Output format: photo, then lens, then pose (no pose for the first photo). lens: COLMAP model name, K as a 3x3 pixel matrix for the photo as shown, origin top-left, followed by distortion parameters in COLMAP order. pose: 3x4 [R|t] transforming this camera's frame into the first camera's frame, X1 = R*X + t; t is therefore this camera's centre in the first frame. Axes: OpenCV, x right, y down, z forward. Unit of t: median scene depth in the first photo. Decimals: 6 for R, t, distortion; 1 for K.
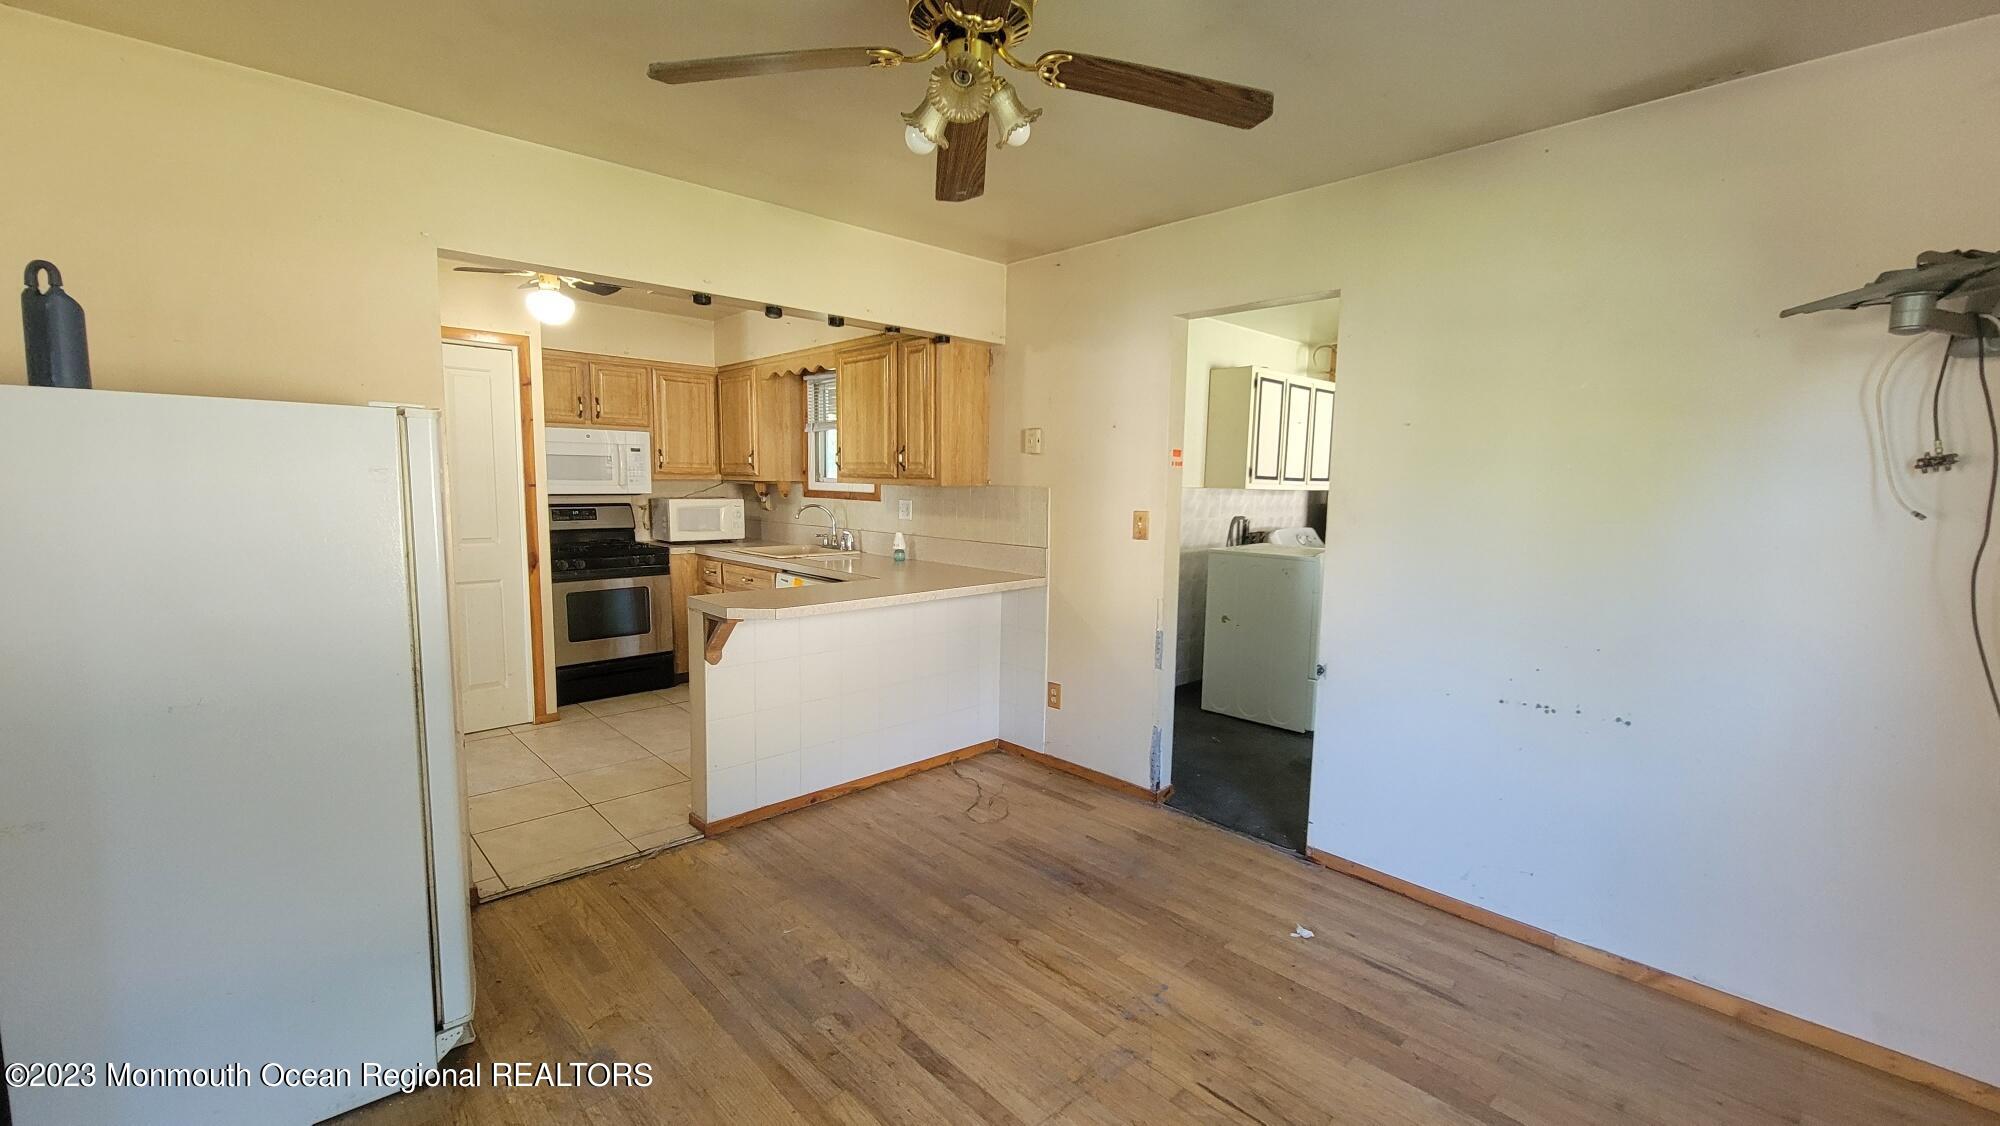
lens RADIAL K [[813.0, 0, 1007.2], [0, 813.0, 574.6], [0, 0, 1]] dist [-0.000671, -0.000014]
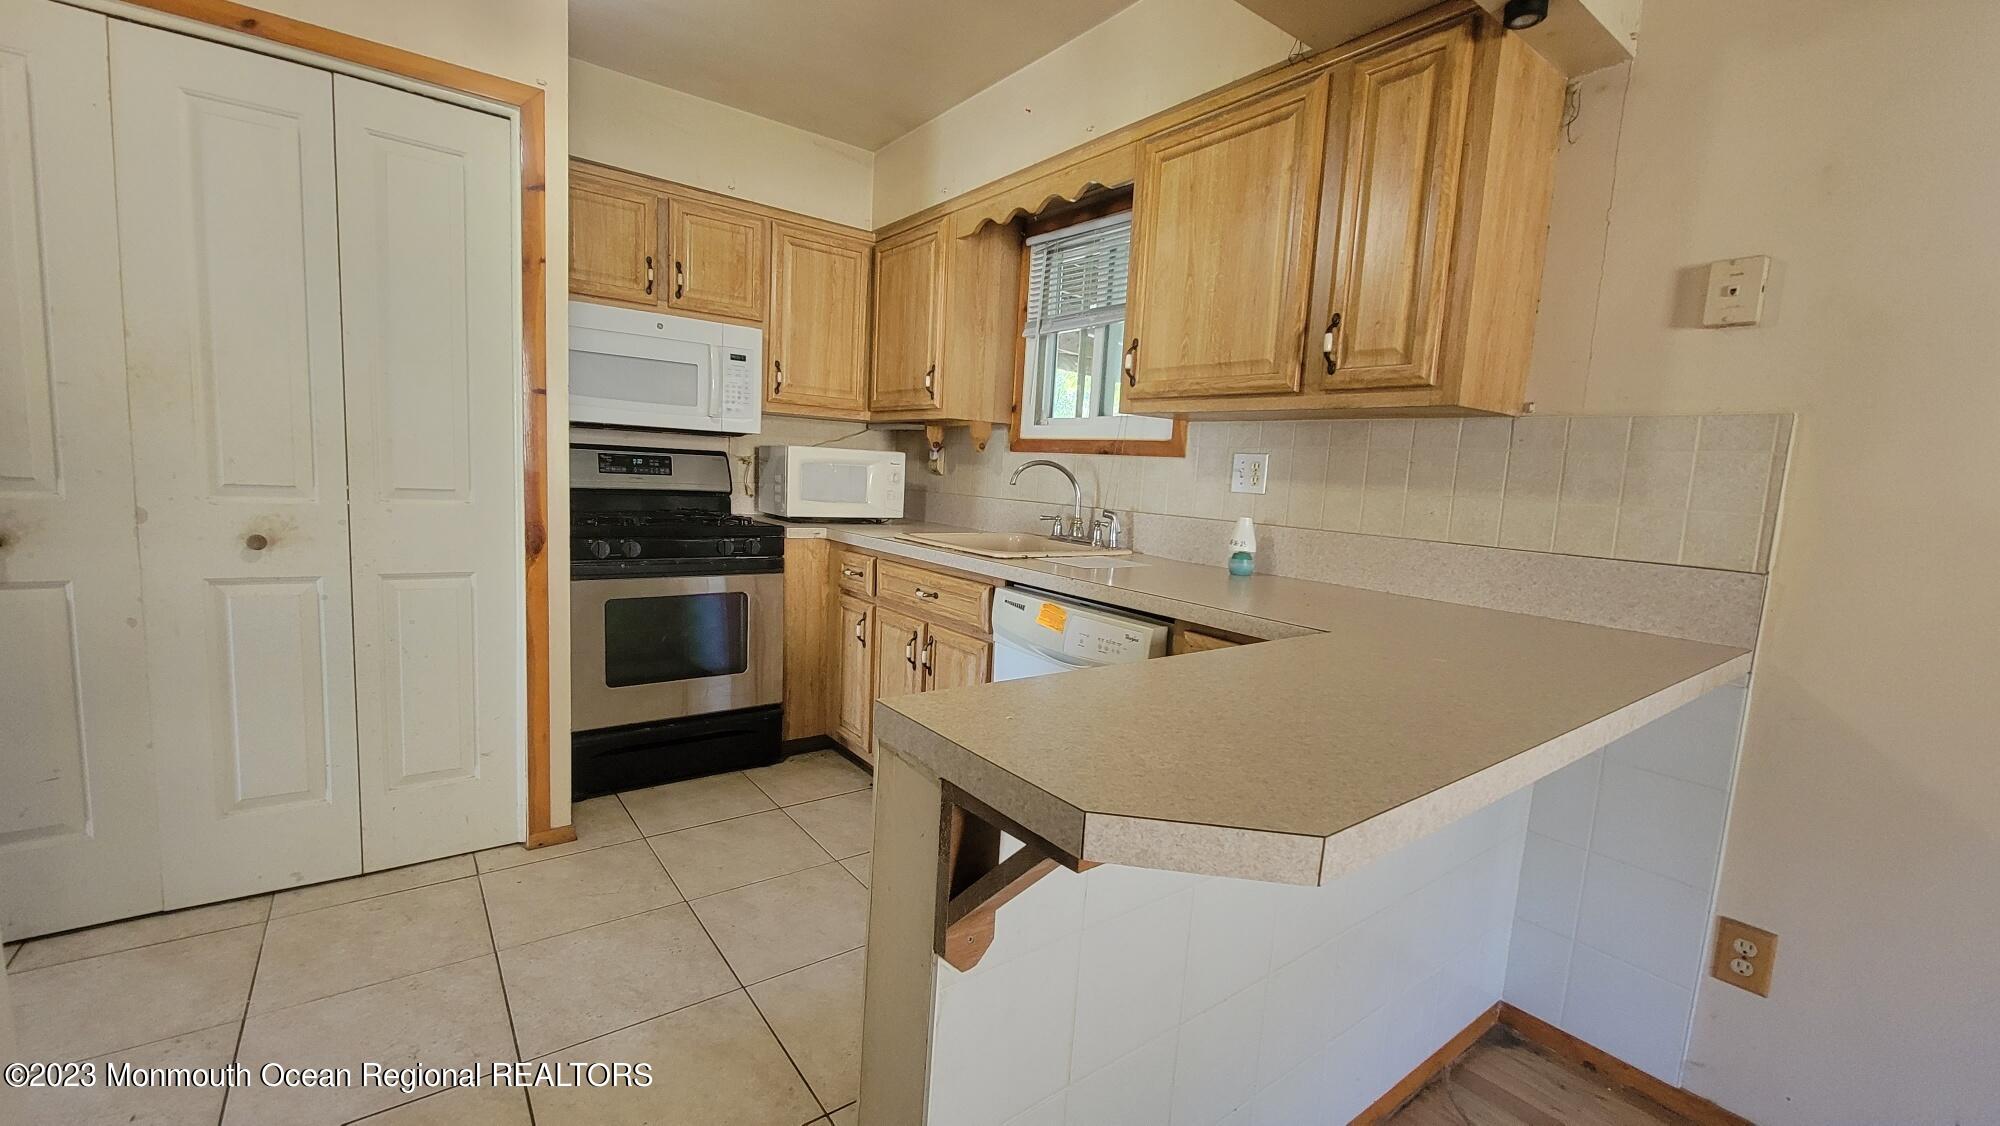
lens RADIAL K [[813.0, 0, 1007.2], [0, 813.0, 574.6], [0, 0, 1]] dist [-0.000671, -0.000014]
pose [[0.992766, 0.054055, -0.107205, -0.321063], [-0.053426, 0.998534, 0.008732, -0.020819], [0.107519, -0.002941, 0.994199, 0.726855]]
